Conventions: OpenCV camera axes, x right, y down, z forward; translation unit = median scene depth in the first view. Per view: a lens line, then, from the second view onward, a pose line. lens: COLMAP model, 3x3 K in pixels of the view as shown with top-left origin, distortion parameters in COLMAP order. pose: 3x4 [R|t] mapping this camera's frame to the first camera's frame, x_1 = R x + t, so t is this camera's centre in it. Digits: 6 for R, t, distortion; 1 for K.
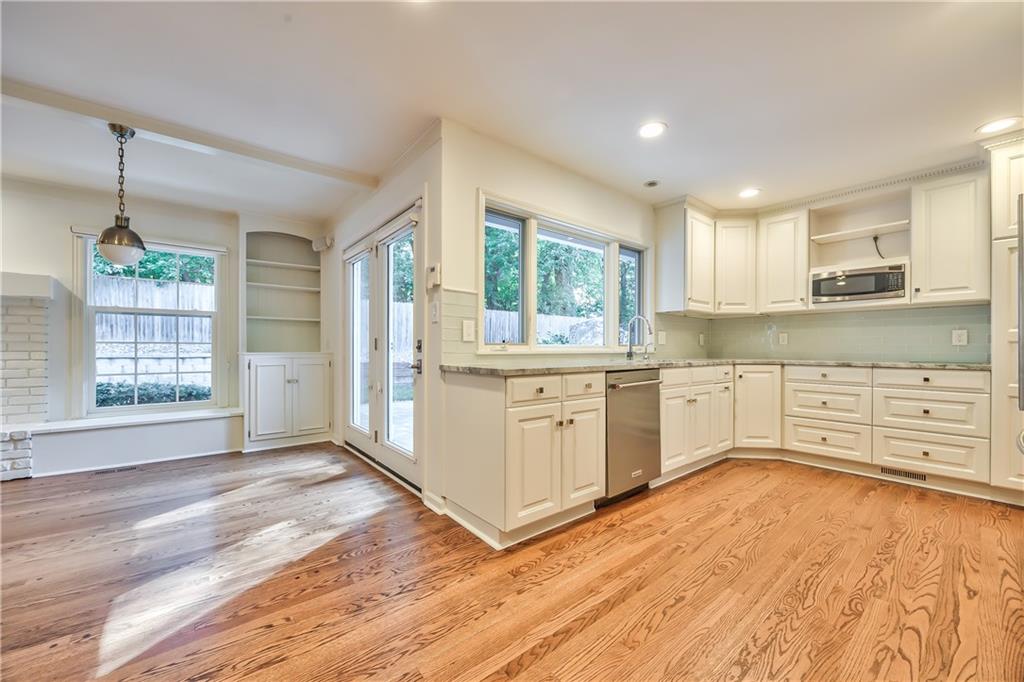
lens RADIAL K [[392.2, 0, 512.3], [0, 392.2, 348.5], [0, 0, 1]] dist [-0.002932, -0.000019]
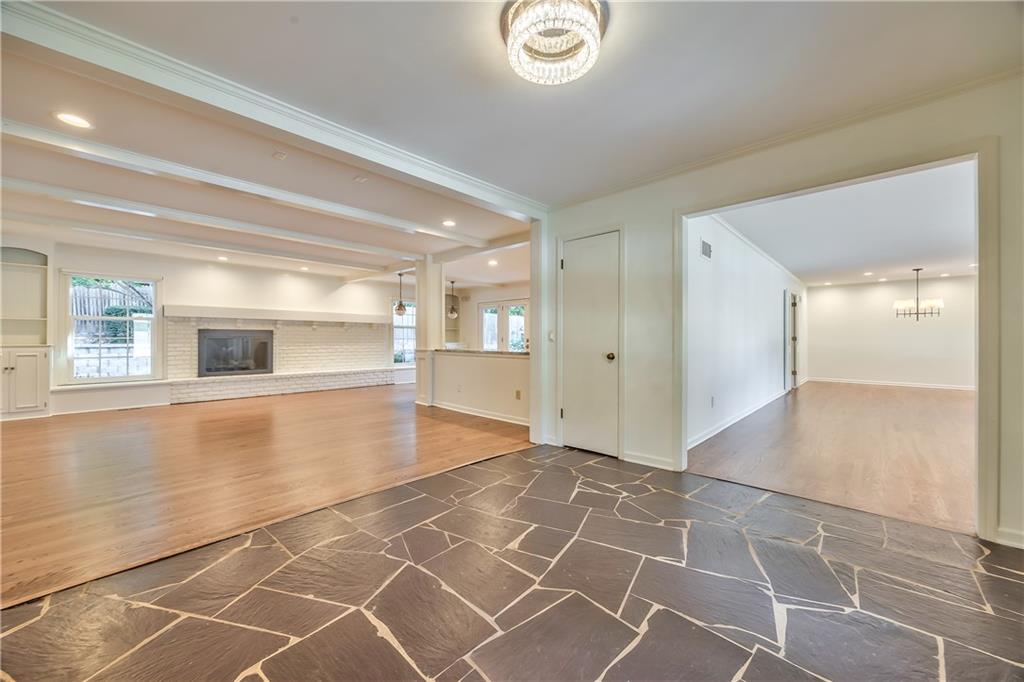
lens RADIAL K [[392.2, 0, 513.8], [0, 392.2, 337.6], [0, 0, 1]] dist [-0.002932, -0.000019]
pose [[0.990386, 0.000166, 0.138331, -0.831939], [0.000752, 0.999978, -0.006585, -0.009061], [-0.138329, 0.006625, 0.990364, -2.388453]]
